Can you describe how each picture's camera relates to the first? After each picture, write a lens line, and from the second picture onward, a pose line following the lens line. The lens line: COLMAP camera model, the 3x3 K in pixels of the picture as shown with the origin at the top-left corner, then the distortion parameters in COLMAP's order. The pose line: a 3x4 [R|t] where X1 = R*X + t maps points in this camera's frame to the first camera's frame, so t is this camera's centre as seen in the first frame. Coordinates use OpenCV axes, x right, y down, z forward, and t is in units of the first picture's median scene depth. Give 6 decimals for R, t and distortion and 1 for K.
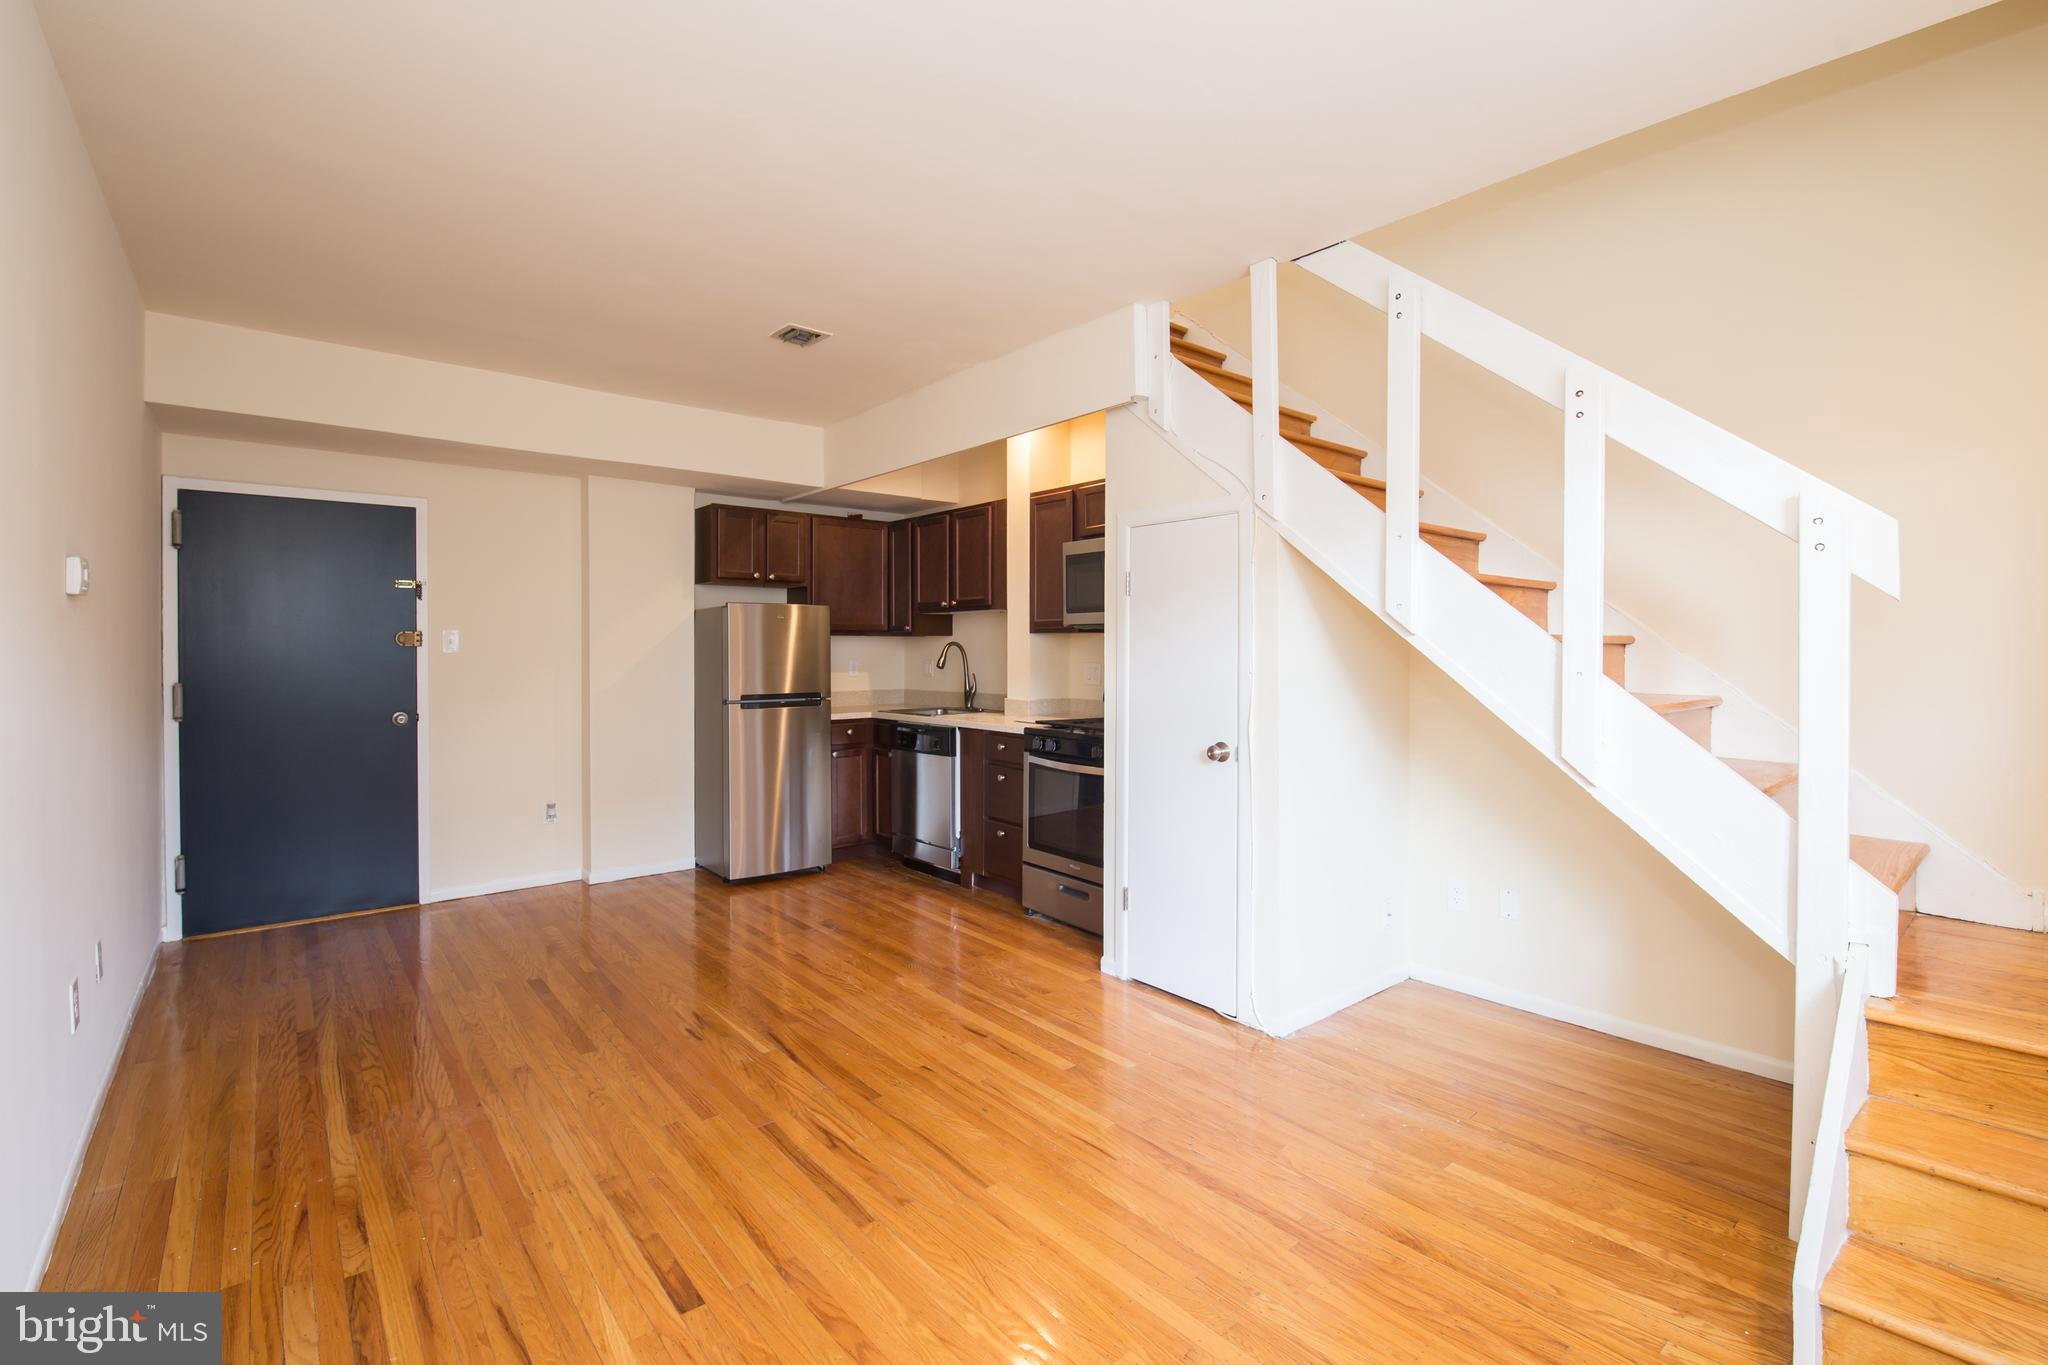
lens RADIAL K [[902.2, 0, 1027.5], [0, 902.2, 653.4], [0, 0, 1]] dist [0.003543, -0.011561]
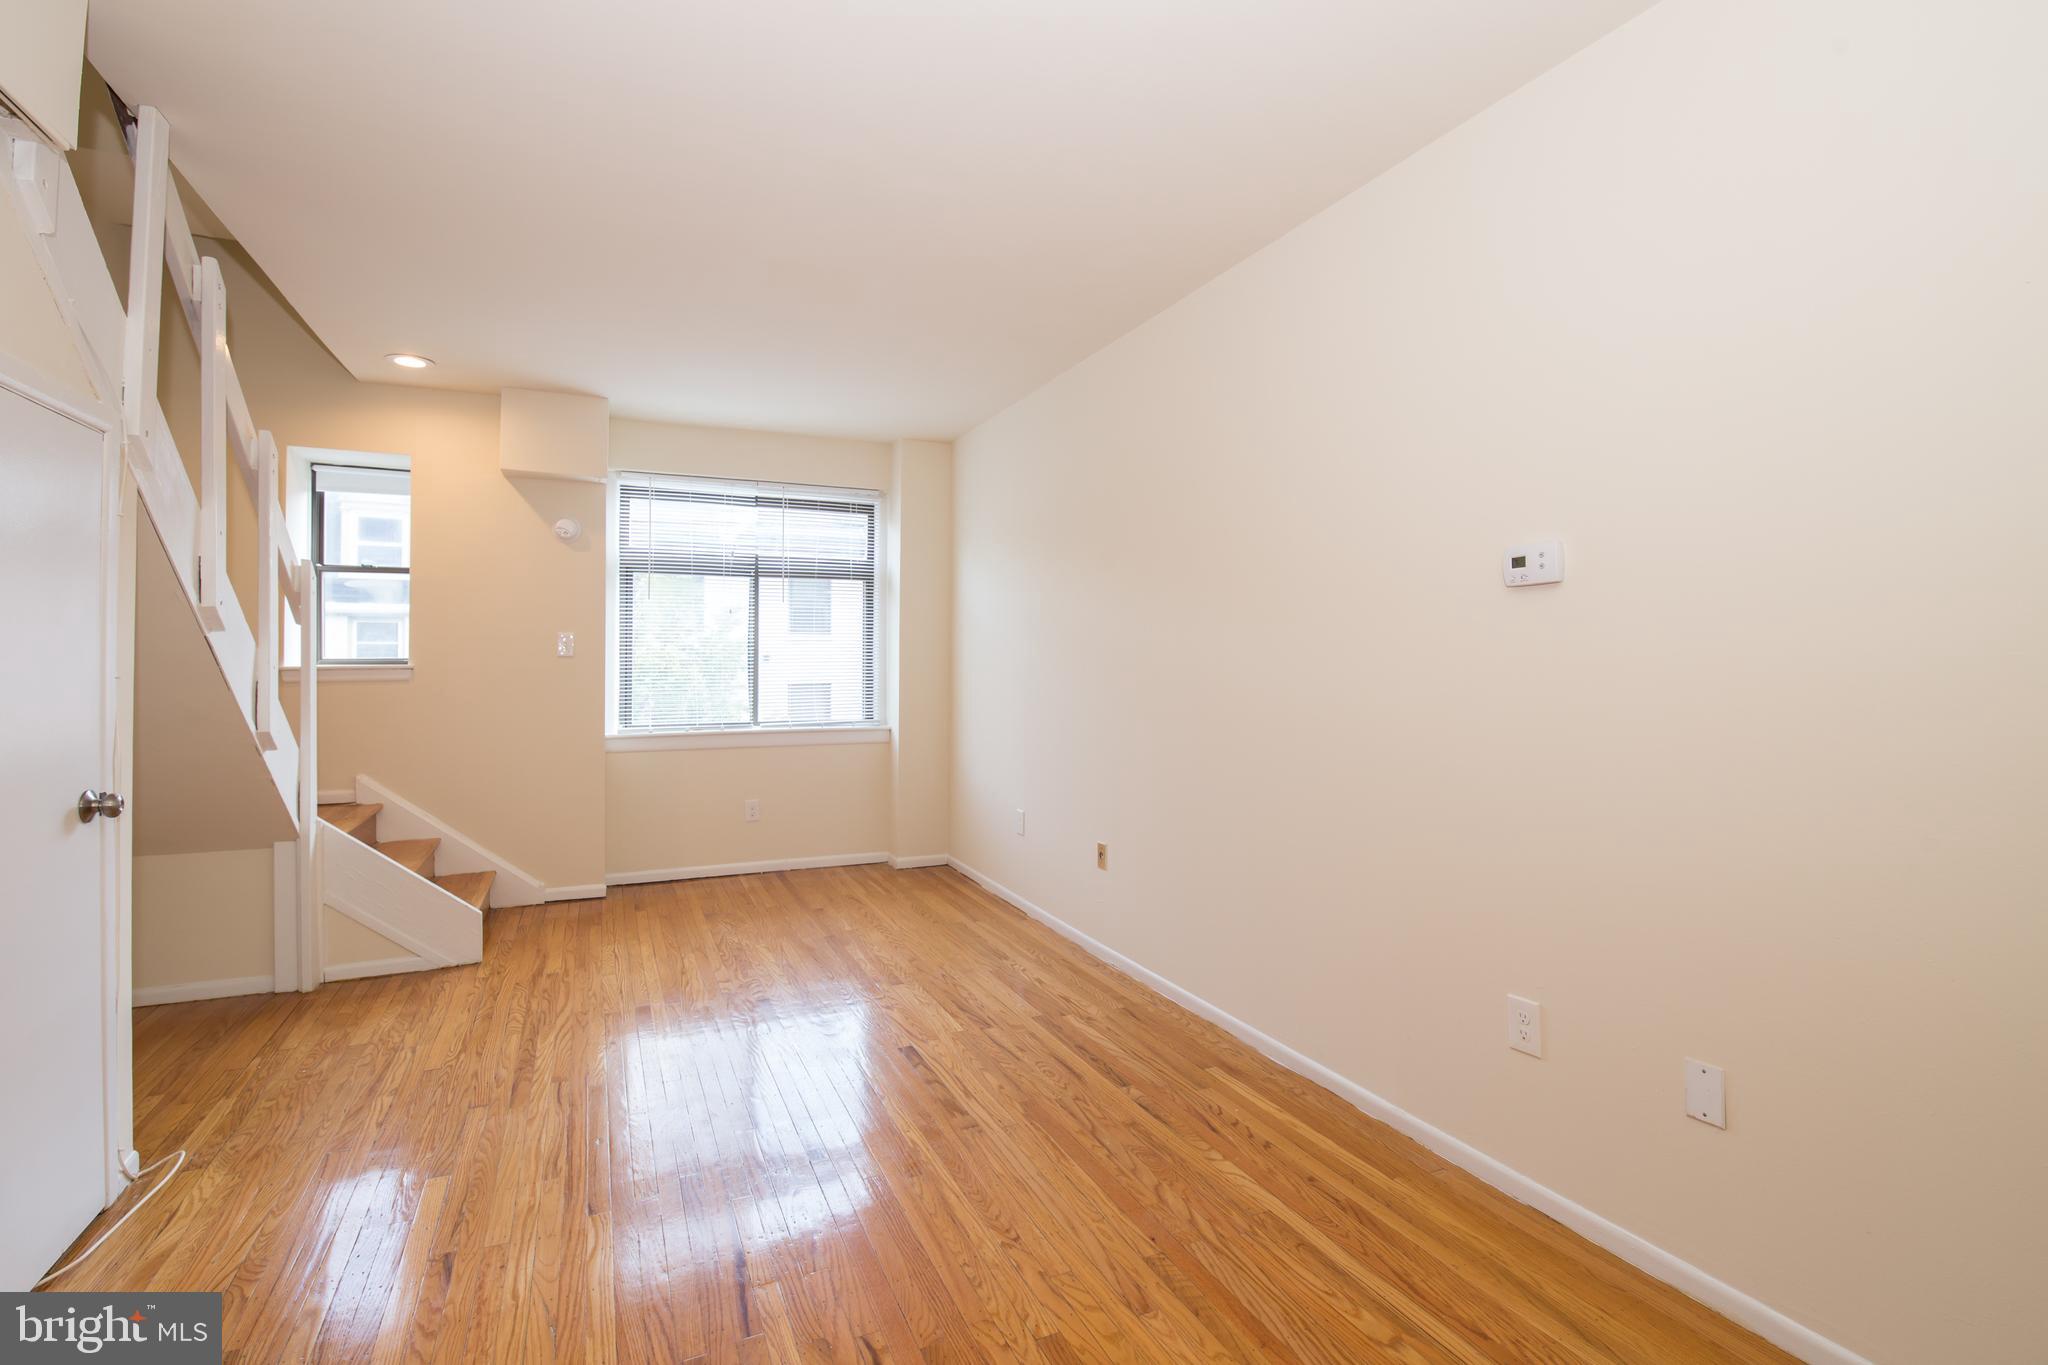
lens RADIAL K [[902.2, 0, 1027.5], [0, 902.2, 653.4], [0, 0, 1]] dist [0.003543, -0.011561]
pose [[-0.966464, 0.003323, 0.256782, -0.387337], [0.002170, 0.999986, -0.004773, 0.005996], [-0.256794, -0.004055, -0.966458, 0.969595]]
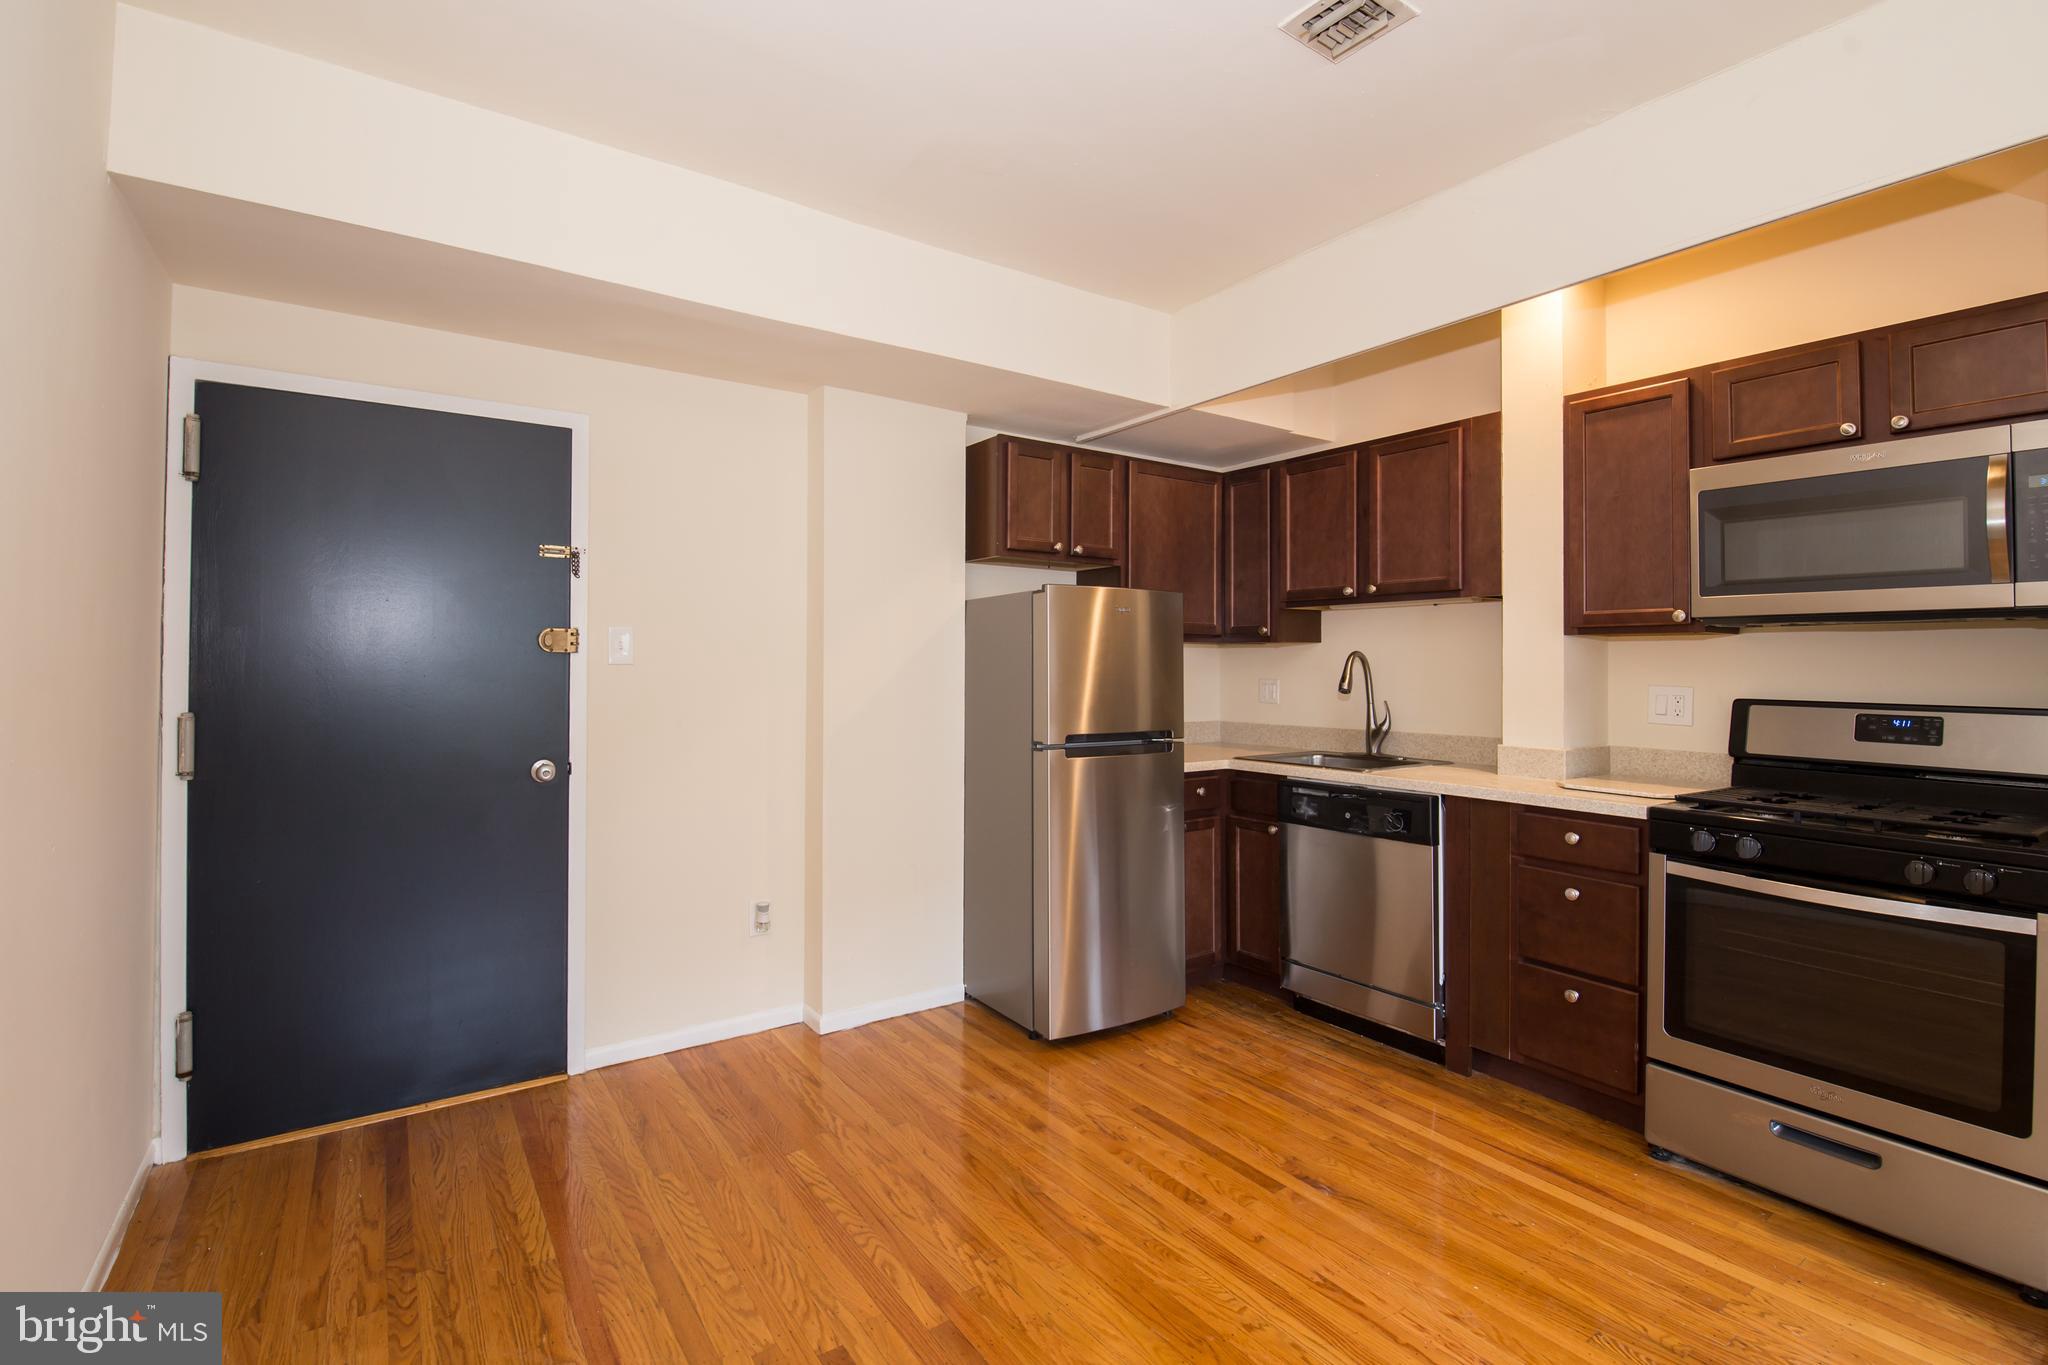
lens RADIAL K [[911.7, 0, 1013.7], [0, 911.7, 651.8], [0, 0, 1]] dist [0.006003, -0.011209]
pose [[0.995628, 0.002982, -0.093365, -0.308756], [-0.004916, 0.999778, -0.020491, 0.002425], [0.093283, 0.020860, 0.995421, 0.396318]]
